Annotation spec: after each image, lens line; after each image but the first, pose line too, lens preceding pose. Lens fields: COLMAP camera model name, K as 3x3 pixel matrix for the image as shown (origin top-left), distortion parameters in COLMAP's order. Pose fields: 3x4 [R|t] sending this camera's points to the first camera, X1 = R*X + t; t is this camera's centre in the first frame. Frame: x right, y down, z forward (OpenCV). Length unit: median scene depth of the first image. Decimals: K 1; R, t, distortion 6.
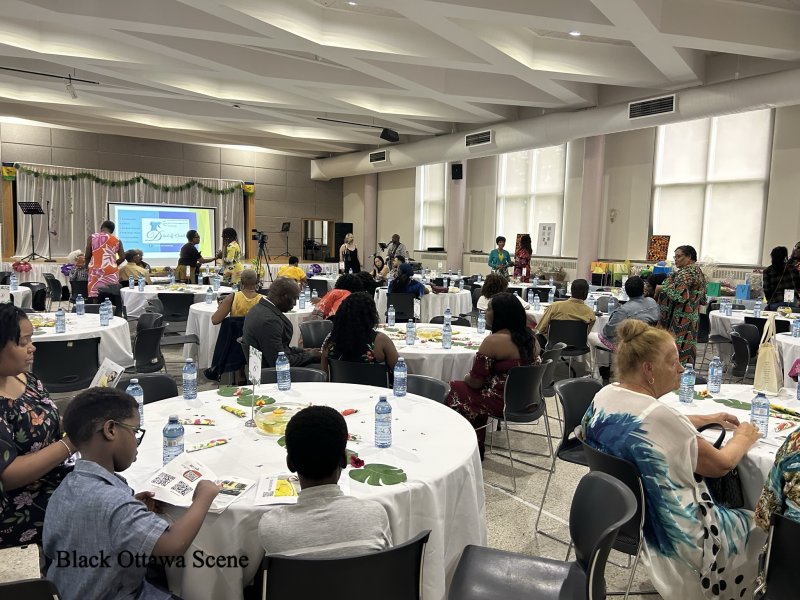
lens RADIAL K [[599.4, 0, 394.5], [0, 599.4, 294.3], [0, 0, 1]] dist [0.060110, -0.062248]
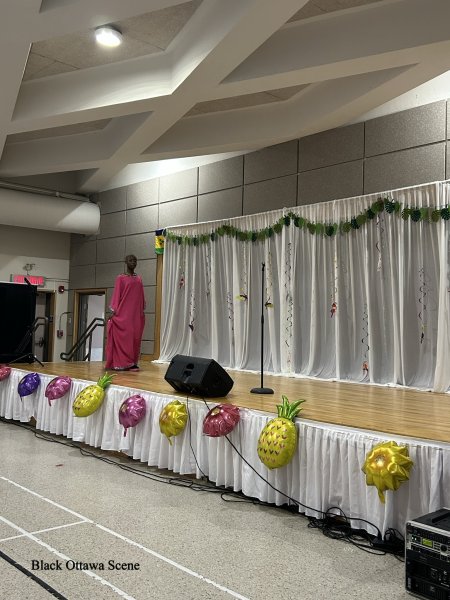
lens RADIAL K [[599.7, 0, 229.7], [0, 599.7, 296.1], [0, 0, 1]] dist [0.056633, 0.000000]
pose [[0.151941, -0.073740, -0.985635, 0.063283], [-0.113498, 0.989315, -0.091511, -0.078808], [0.981851, 0.125772, 0.141948, 0.928052]]
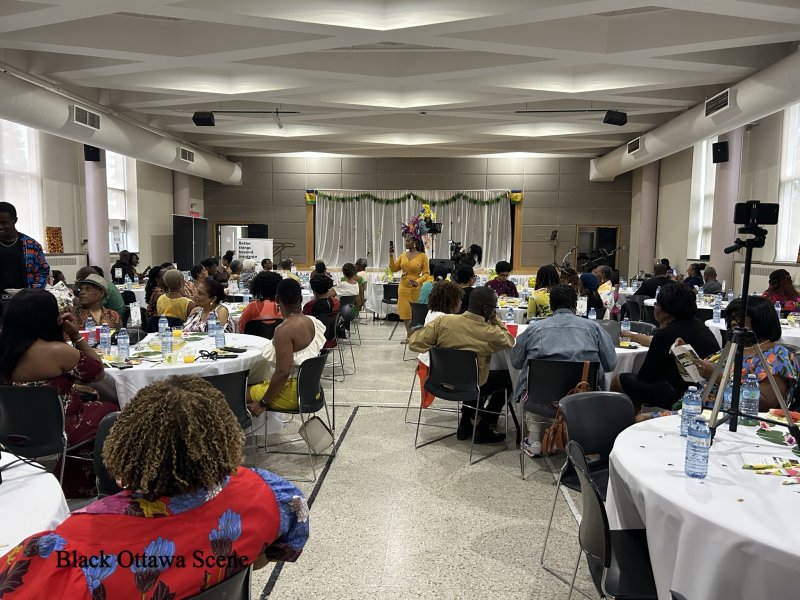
lens RADIAL K [[599.4, 0, 395.0], [0, 599.4, 309.8], [0, 0, 1]] dist [0.060110, -0.062248]
pose [[0.783972, 0.044571, -0.619194, 0.244758], [-0.046083, 0.998846, 0.013552, 0.000763], [0.619083, 0.017910, 0.785121, 0.146693]]
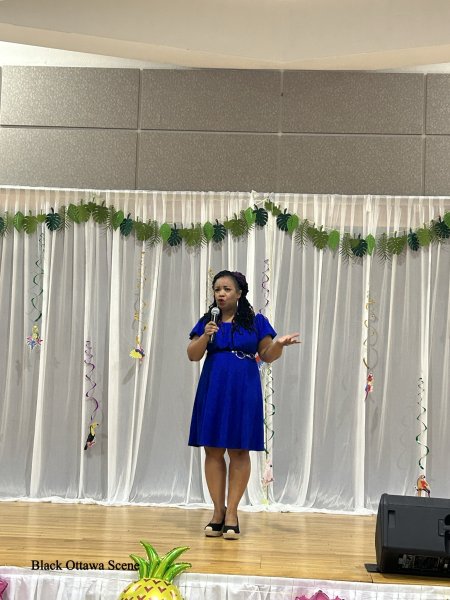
lens RADIAL K [[976.8, 0, 227.0], [0, 976.8, 303.3], [0, 0, 1]] dist [0.099247, 0.000000]
pose [[0.802531, -0.060510, -0.593534, -0.184302], [-0.064310, 0.980273, -0.186893, -0.070927], [0.593134, 0.188157, 0.782808, 0.682748]]
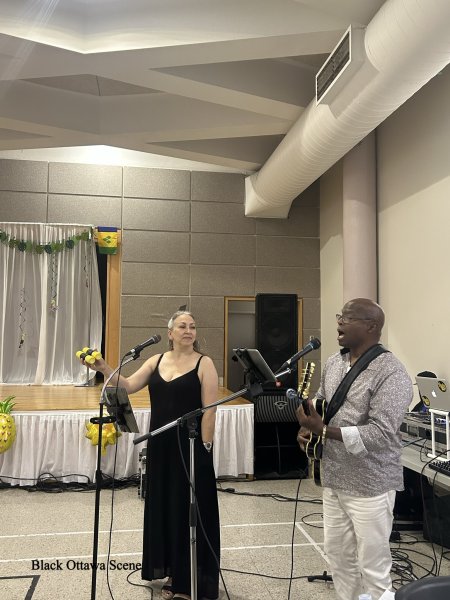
lens RADIAL K [[541.2, 0, 230.1], [0, 541.2, 302.8], [0, 0, 1]] dist [0.042665, -0.017501]
pose [[0.906108, -0.049049, -0.420192, 0.036019], [-0.022320, 0.986329, -0.163267, -0.064204], [0.422456, 0.157316, 0.892627, 0.760625]]
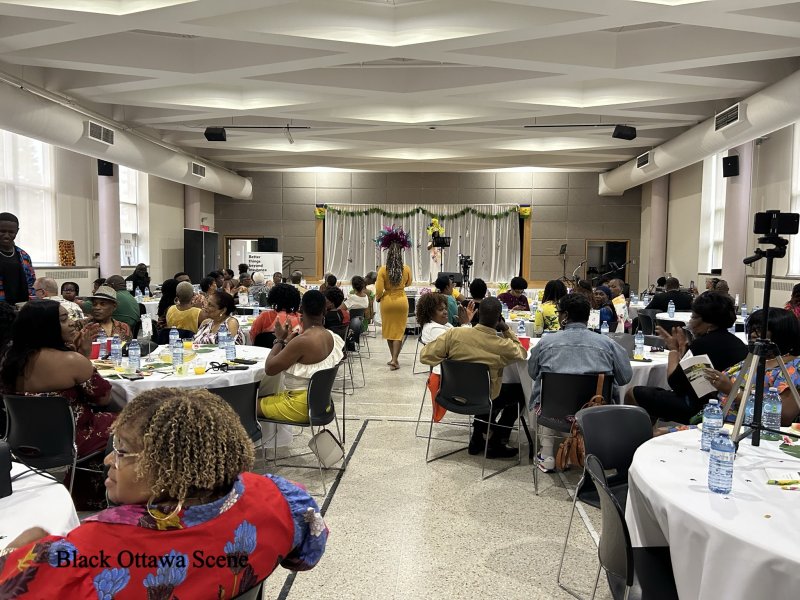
lens RADIAL K [[599.4, 0, 394.7], [0, 599.4, 306.3], [0, 0, 1]] dist [0.060110, -0.062248]
pose [[0.775219, 0.028161, -0.631064, 0.242936], [-0.048631, 0.998702, -0.015174, 0.001677], [0.629817, 0.042452, 0.775582, 0.146908]]
